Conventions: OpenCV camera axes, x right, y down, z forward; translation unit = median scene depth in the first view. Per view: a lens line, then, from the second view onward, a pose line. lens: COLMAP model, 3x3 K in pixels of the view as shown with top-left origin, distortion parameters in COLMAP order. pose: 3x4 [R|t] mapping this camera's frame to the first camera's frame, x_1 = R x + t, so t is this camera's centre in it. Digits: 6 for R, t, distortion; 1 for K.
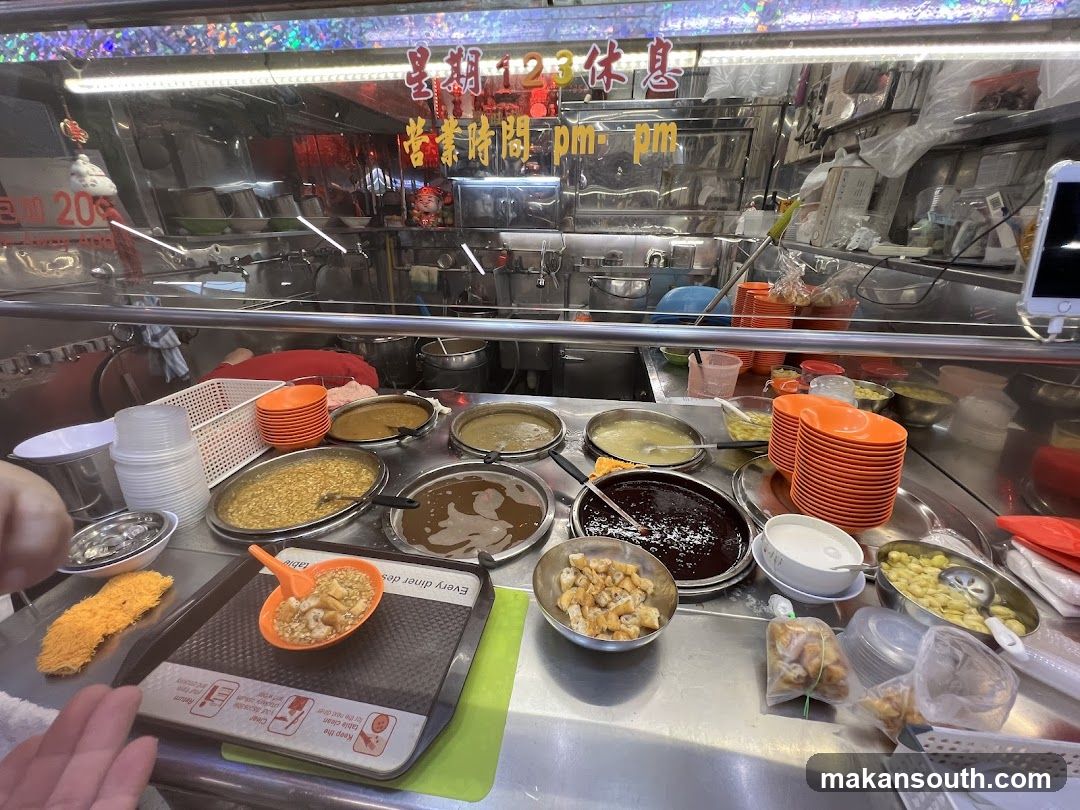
lens RADIAL K [[432.5, 0, 538.3], [0, 432.5, 407.9], [0, 0, 1]] dist [-0.002678, 0.000286]
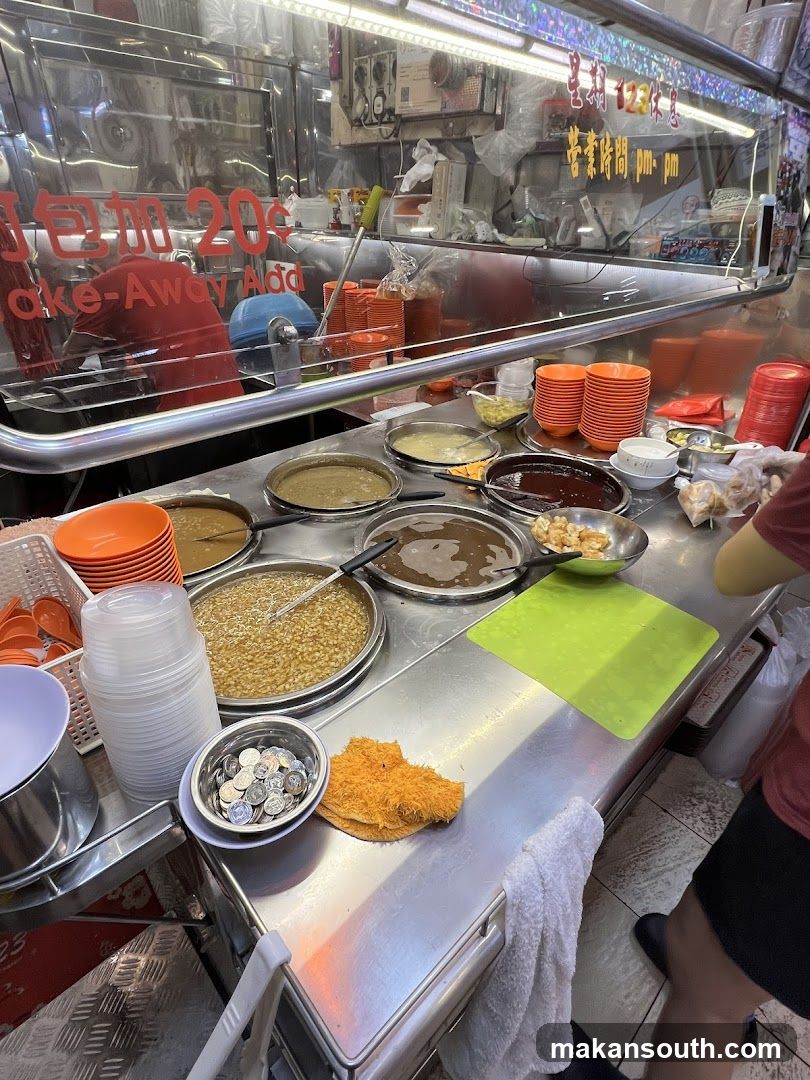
lens RADIAL K [[541.0, 0, 404.4], [0, 541.0, 543.7], [0, 0, 1]] dist [-0.004986, -0.000503]
pose [[0.627945, -0.406590, 0.663604, -0.904546], [0.296380, 0.913361, 0.279162, -0.118993], [-0.719614, 0.021381, 0.694045, 0.208205]]
